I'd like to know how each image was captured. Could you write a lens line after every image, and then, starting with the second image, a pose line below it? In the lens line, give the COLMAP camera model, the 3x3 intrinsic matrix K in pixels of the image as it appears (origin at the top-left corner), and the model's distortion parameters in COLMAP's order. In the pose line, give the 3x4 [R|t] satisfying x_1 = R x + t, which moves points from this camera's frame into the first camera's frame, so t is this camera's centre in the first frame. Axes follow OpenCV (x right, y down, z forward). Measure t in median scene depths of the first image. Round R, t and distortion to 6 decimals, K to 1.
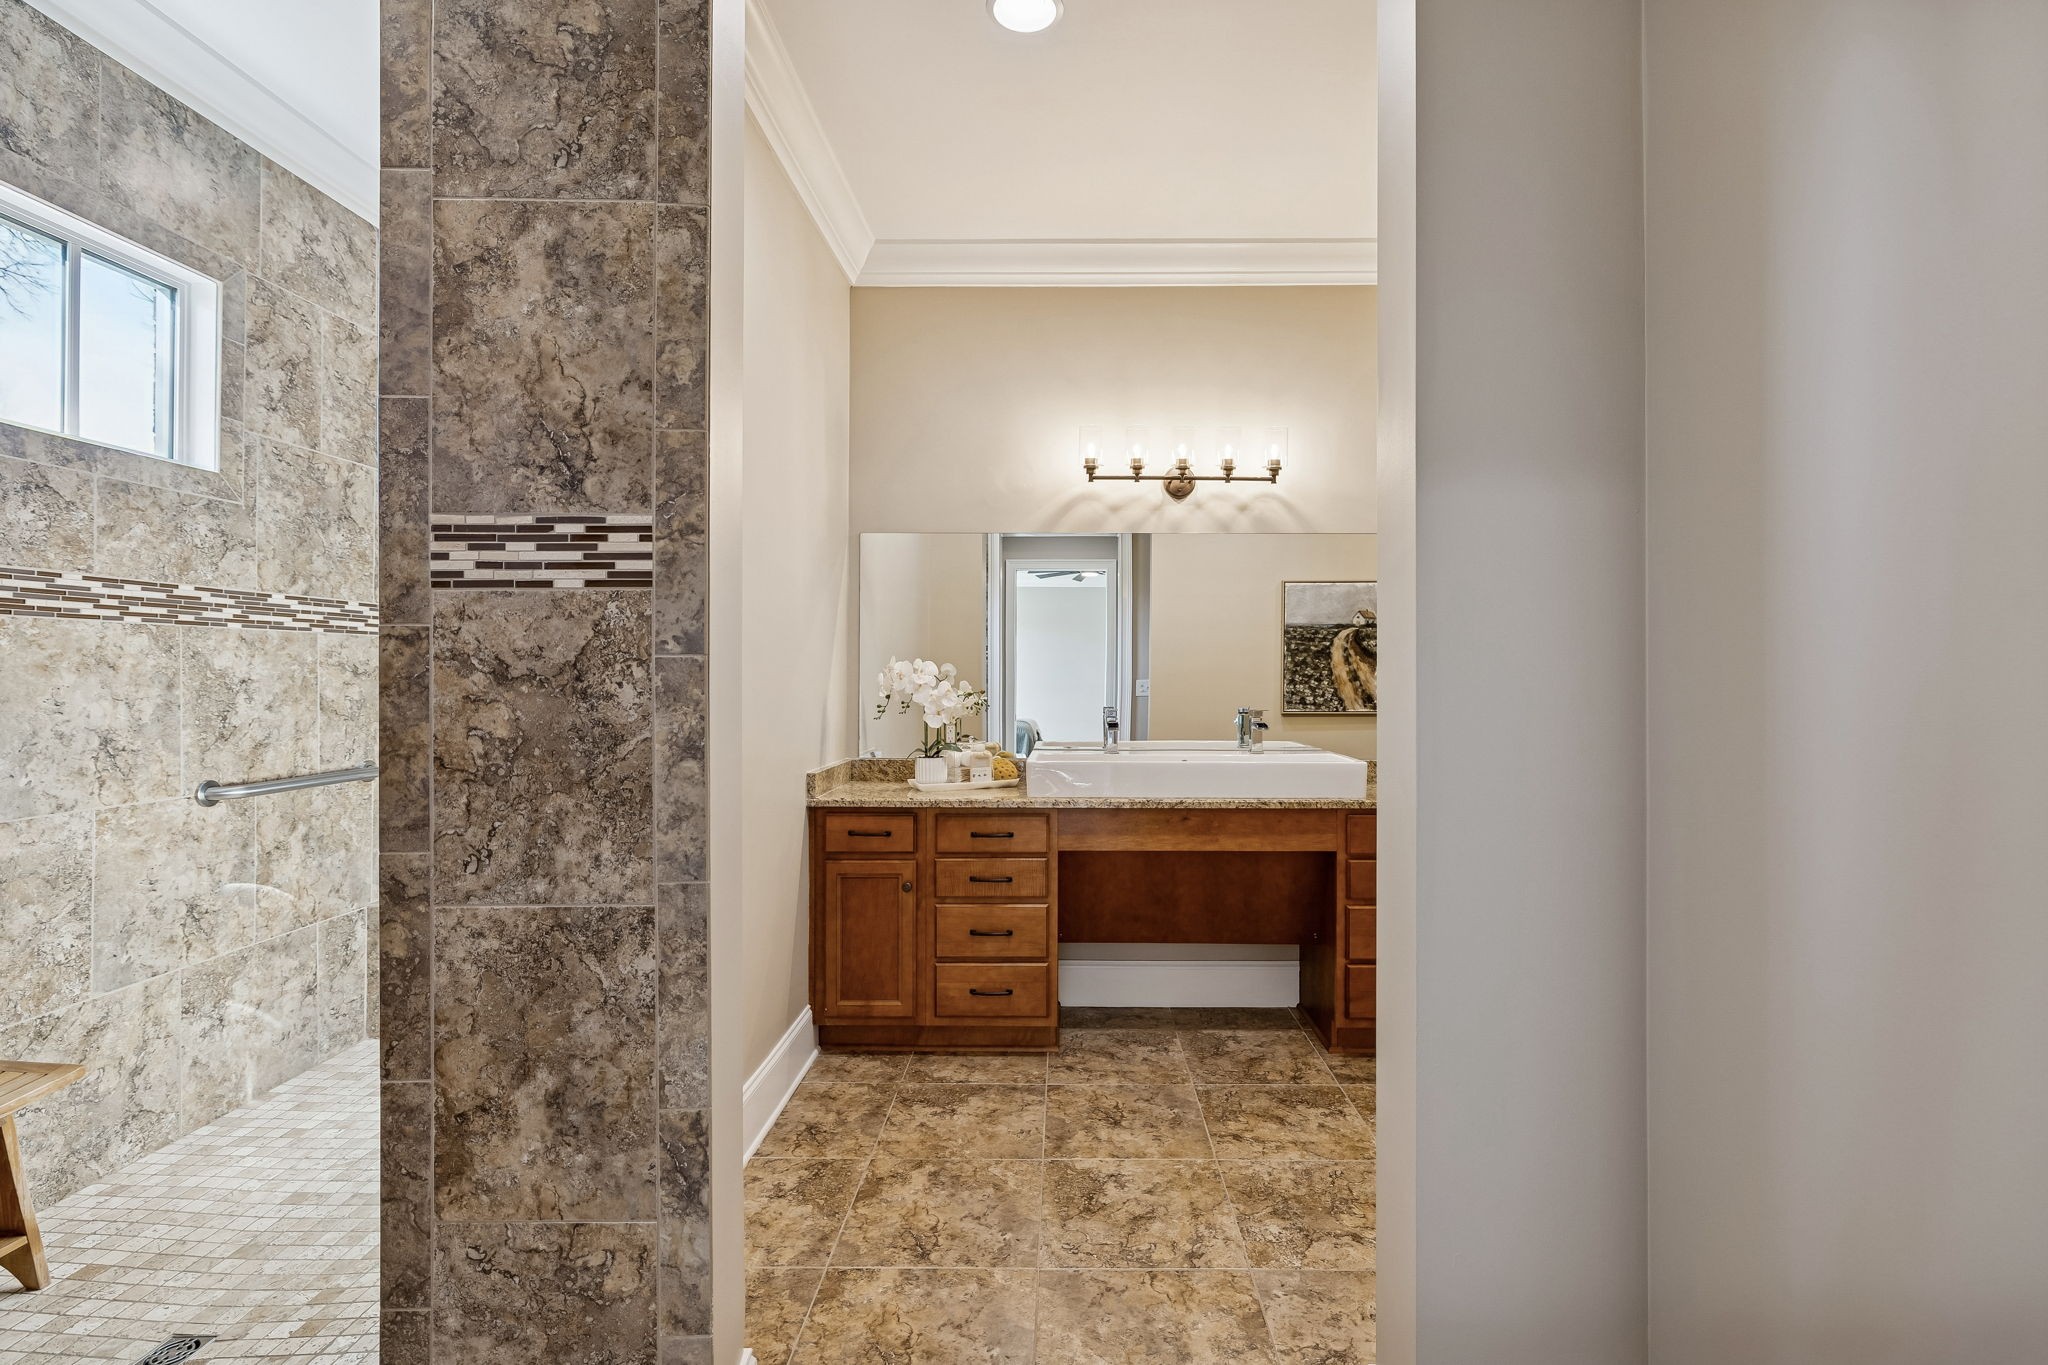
lens RADIAL K [[930.8, 0, 1058.8], [0, 930.8, 672.4], [0, 0, 1]] dist [-0.000534, 0.000055]
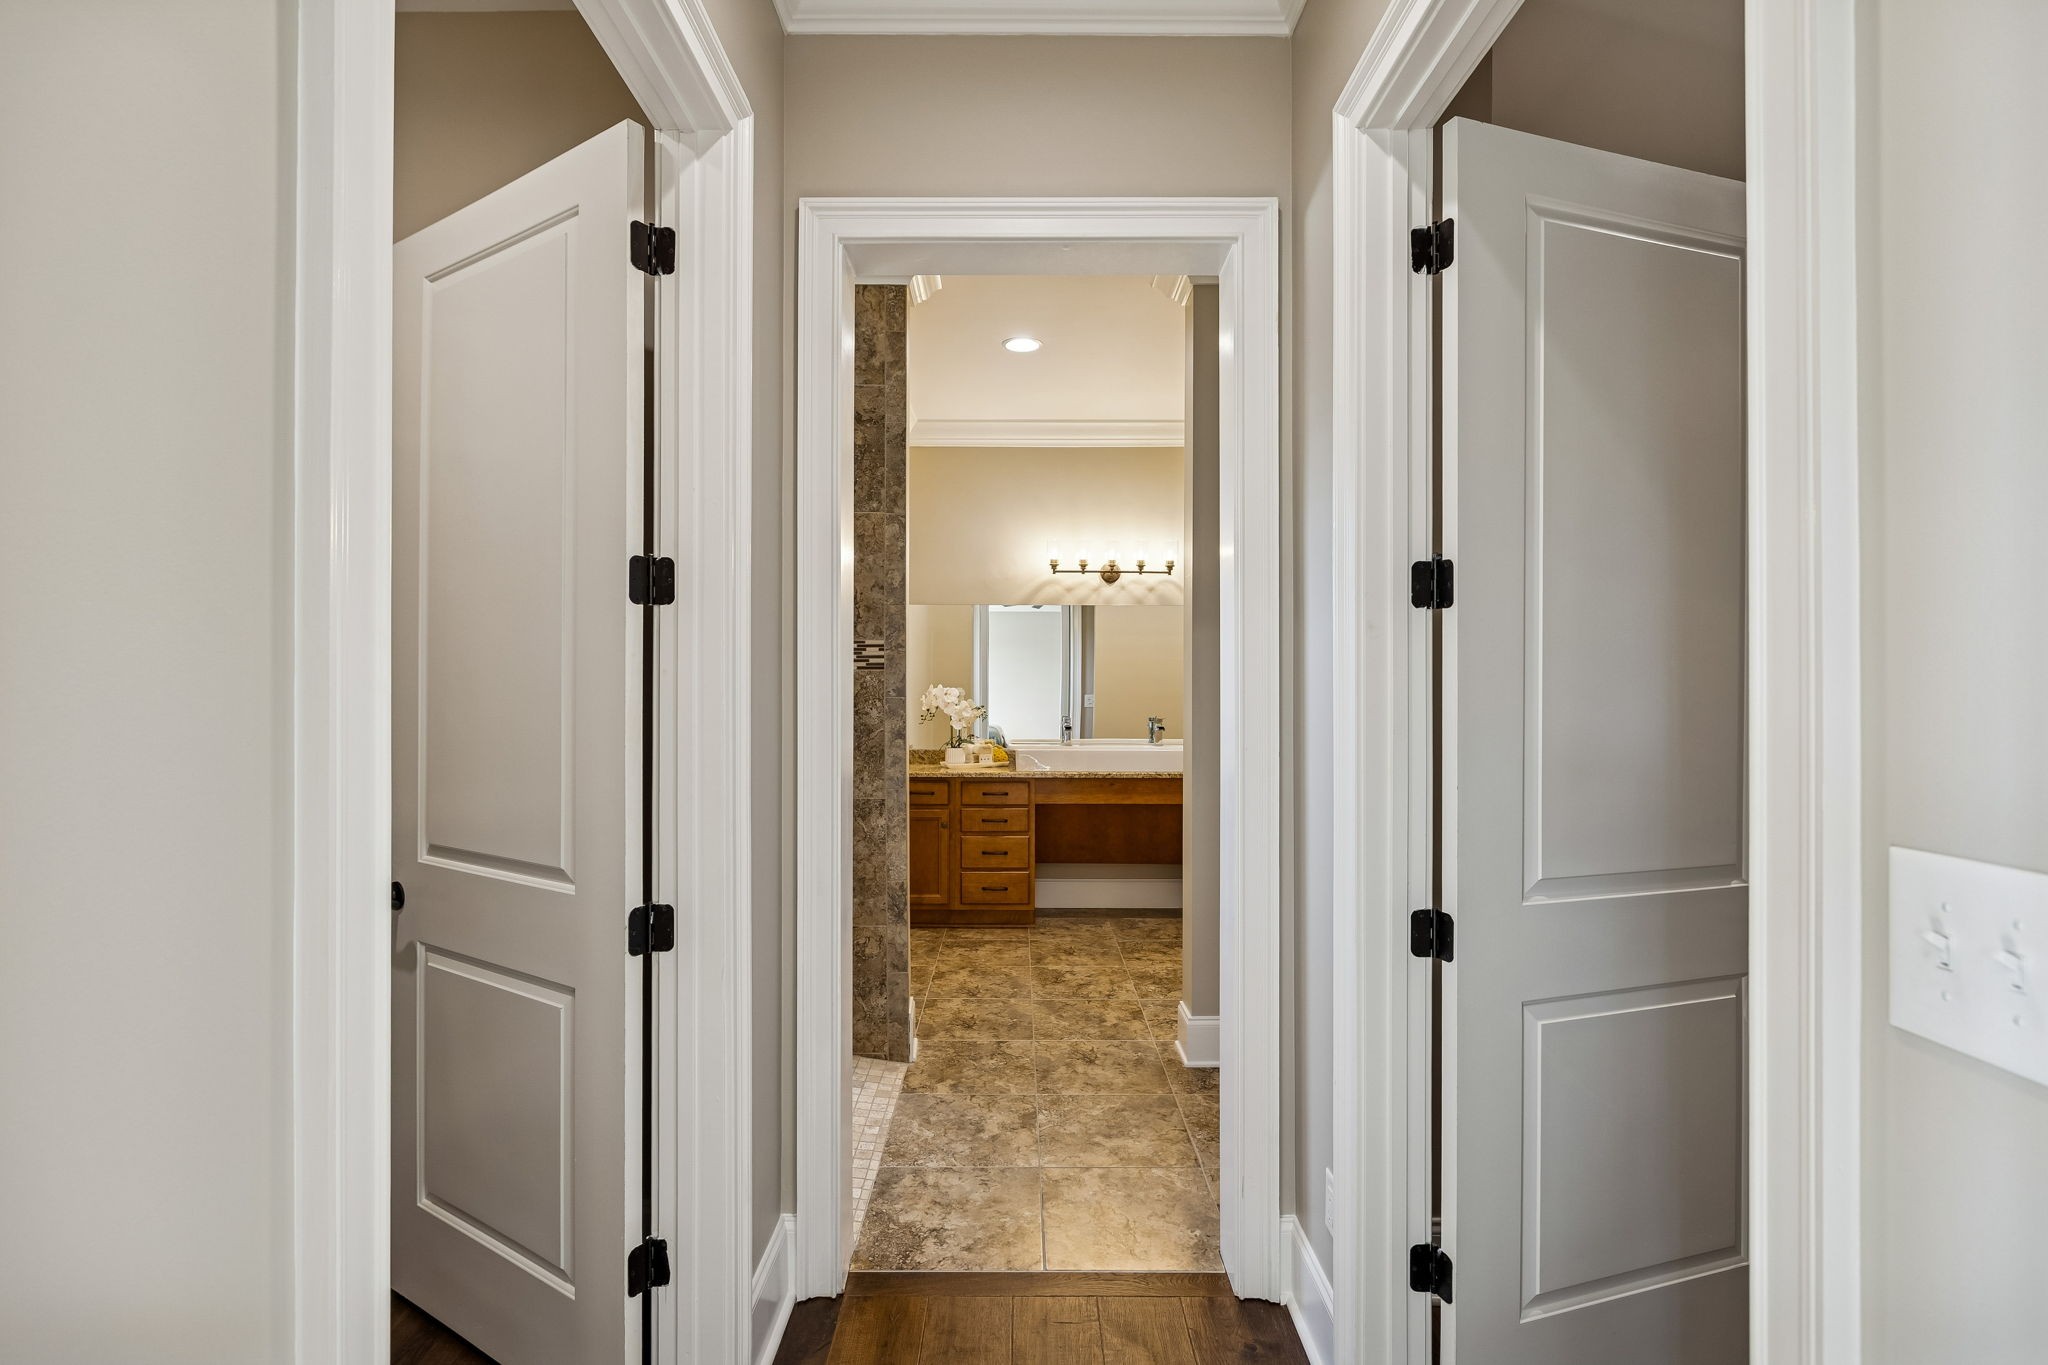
lens RADIAL K [[911.1, 0, 1011.4], [0, 911.1, 677.1], [0, 0, 1]] dist [-0.004291, -0.000106]
pose [[1.000000, 0.000361, 0.000089, -0.043184], [-0.000361, 0.999993, -0.003714, -0.027039], [-0.000091, 0.003714, 0.999993, -0.616790]]
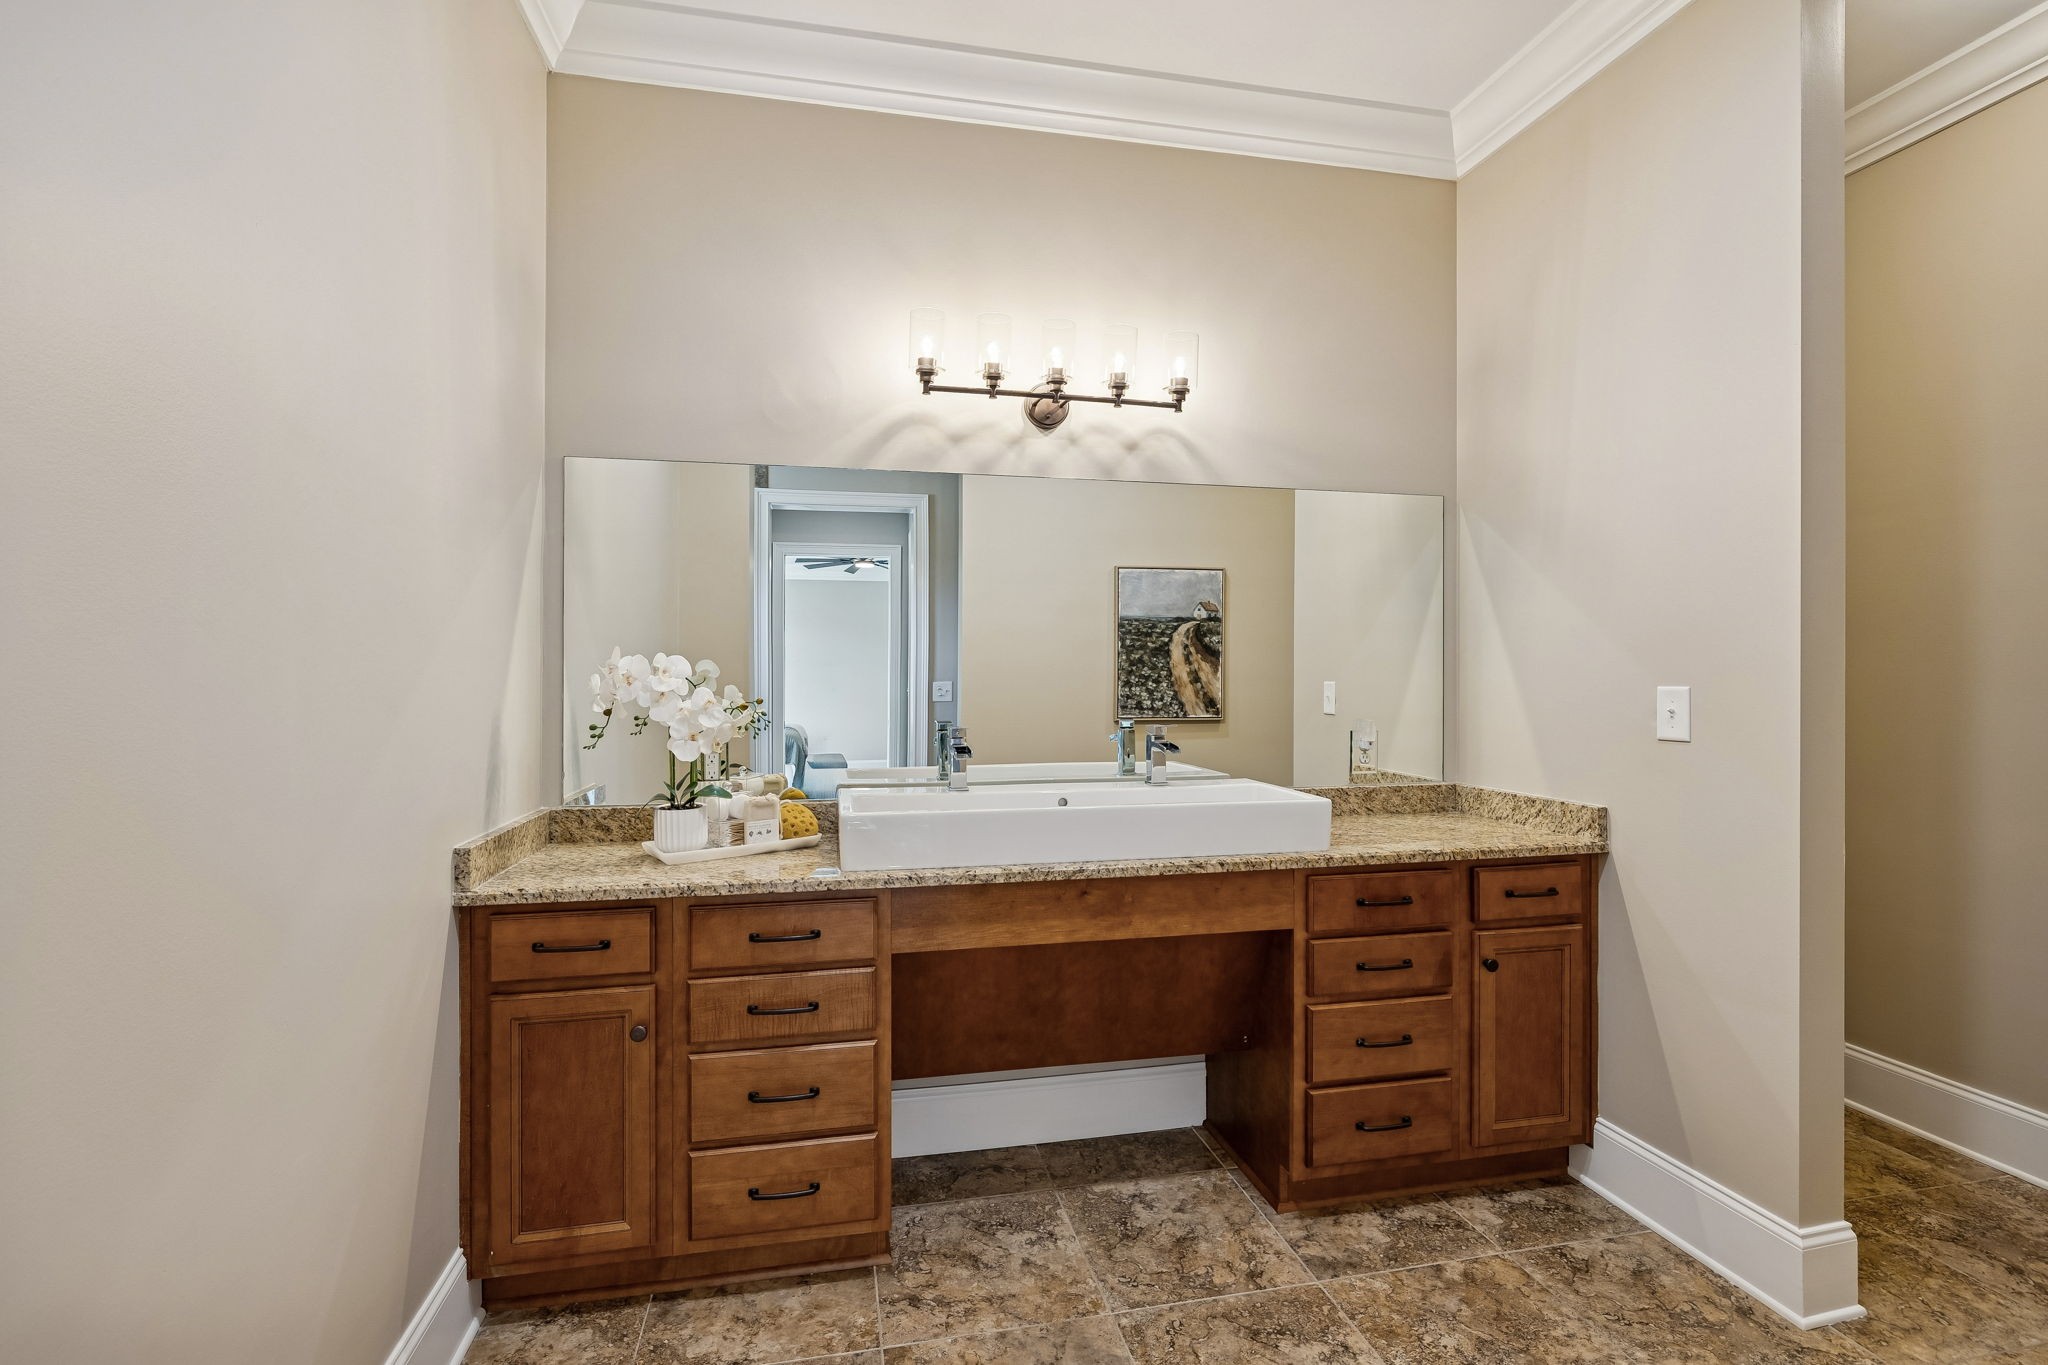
lens RADIAL K [[911.1, 0, 1011.4], [0, 911.1, 677.1], [0, 0, 1]] dist [-0.004291, -0.000106]
pose [[0.978284, -0.002235, 0.207259, -0.049118], [0.001402, 0.999990, 0.004164, 0.000470], [-0.207266, -0.003783, 0.978277, 0.375626]]
